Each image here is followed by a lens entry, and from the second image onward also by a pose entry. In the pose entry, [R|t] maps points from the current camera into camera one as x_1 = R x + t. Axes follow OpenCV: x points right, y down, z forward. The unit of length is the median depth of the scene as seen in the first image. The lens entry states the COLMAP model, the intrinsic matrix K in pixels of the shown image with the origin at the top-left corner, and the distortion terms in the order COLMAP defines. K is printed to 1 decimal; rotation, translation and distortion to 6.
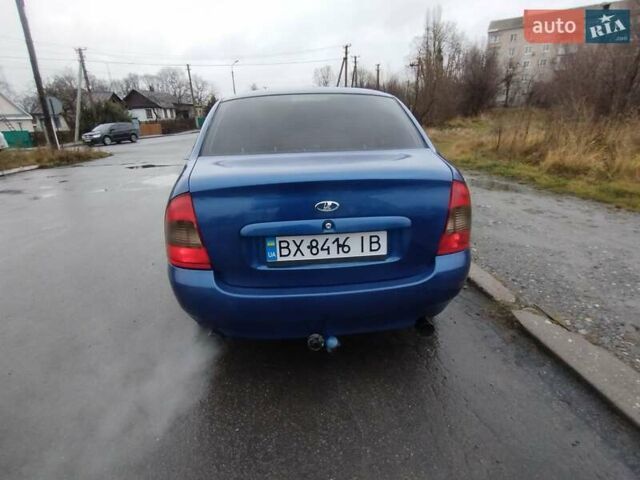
lens RADIAL K [[328.8, 0, 314.3], [0, 328.8, 221.9], [0, 0, 1]] dist [0.001541, 0.002170]
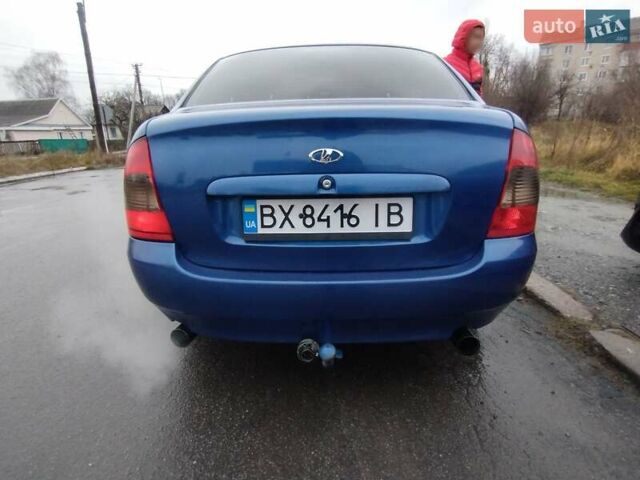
lens RADIAL K [[328.8, 0, 314.3], [0, 328.8, 221.9], [0, 0, 1]] dist [0.001541, 0.002170]
pose [[0.993422, 0.036038, -0.108694, 0.069357], [-0.040167, 0.998543, -0.036043, 0.087367], [0.107237, 0.040171, 0.993422, 0.217616]]
